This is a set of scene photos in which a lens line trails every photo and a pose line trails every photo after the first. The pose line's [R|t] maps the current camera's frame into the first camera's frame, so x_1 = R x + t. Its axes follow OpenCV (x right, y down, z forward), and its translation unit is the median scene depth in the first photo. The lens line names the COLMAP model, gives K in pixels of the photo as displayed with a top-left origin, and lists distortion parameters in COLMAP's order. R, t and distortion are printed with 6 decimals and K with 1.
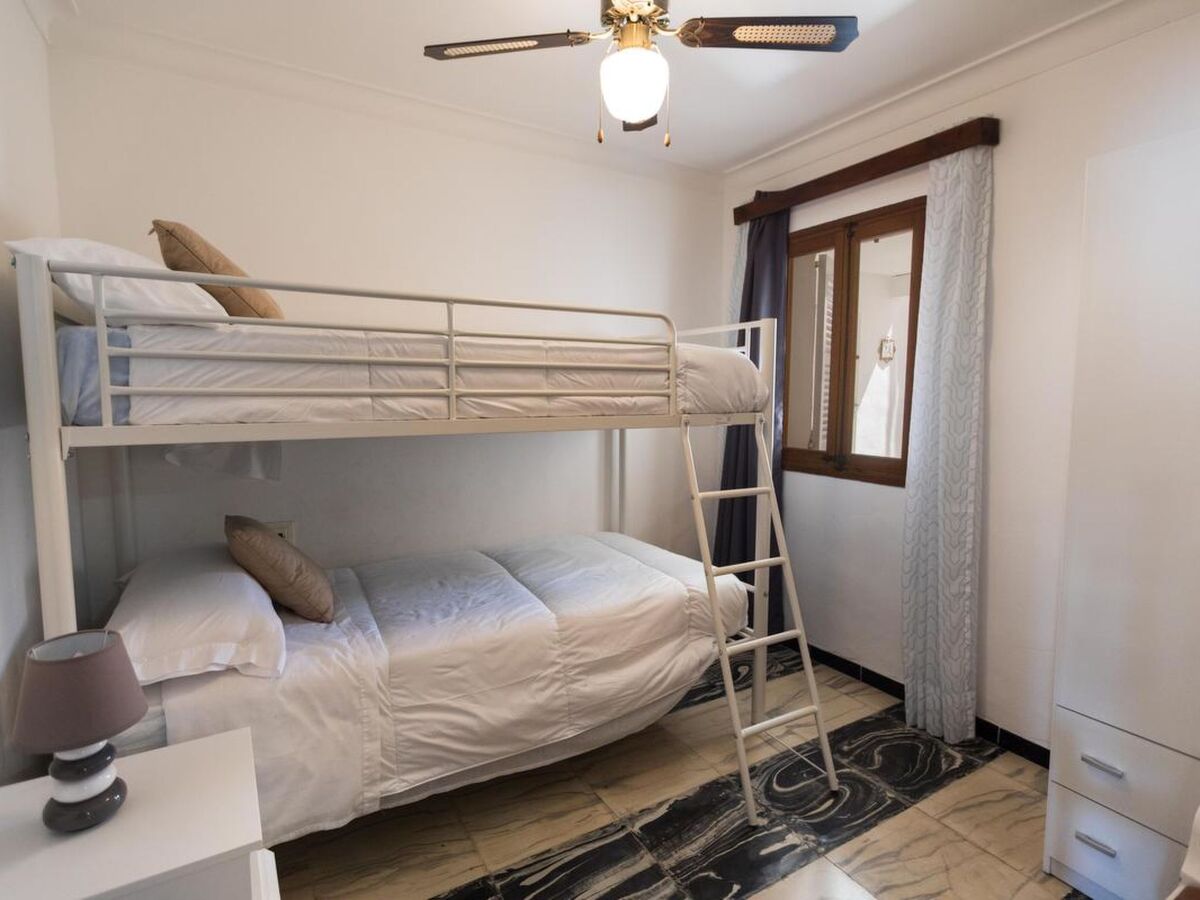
lens RADIAL K [[619.9, 0, 600.0], [0, 619.9, 450.0], [0, 0, 1]] dist [0.001282, 0.000645]
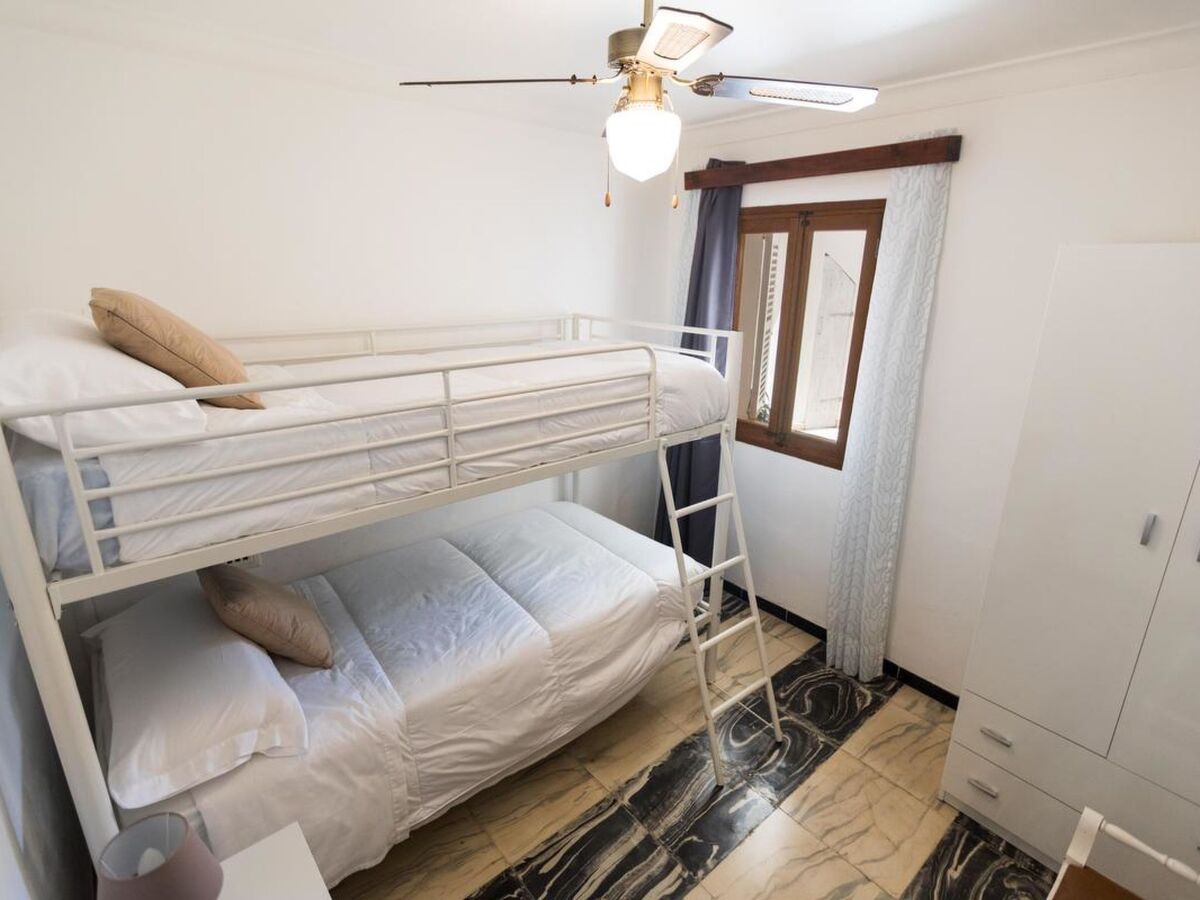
lens RADIAL K [[597.5, 0, 600.0], [0, 597.5, 450.0], [0, 0, 1]] dist [0.001125, 0.000581]
pose [[0.986015, -0.040532, 0.161655, -0.133171], [0.005571, 0.977449, 0.211100, -0.255548], [-0.166565, -0.207247, 0.964004, 0.046894]]
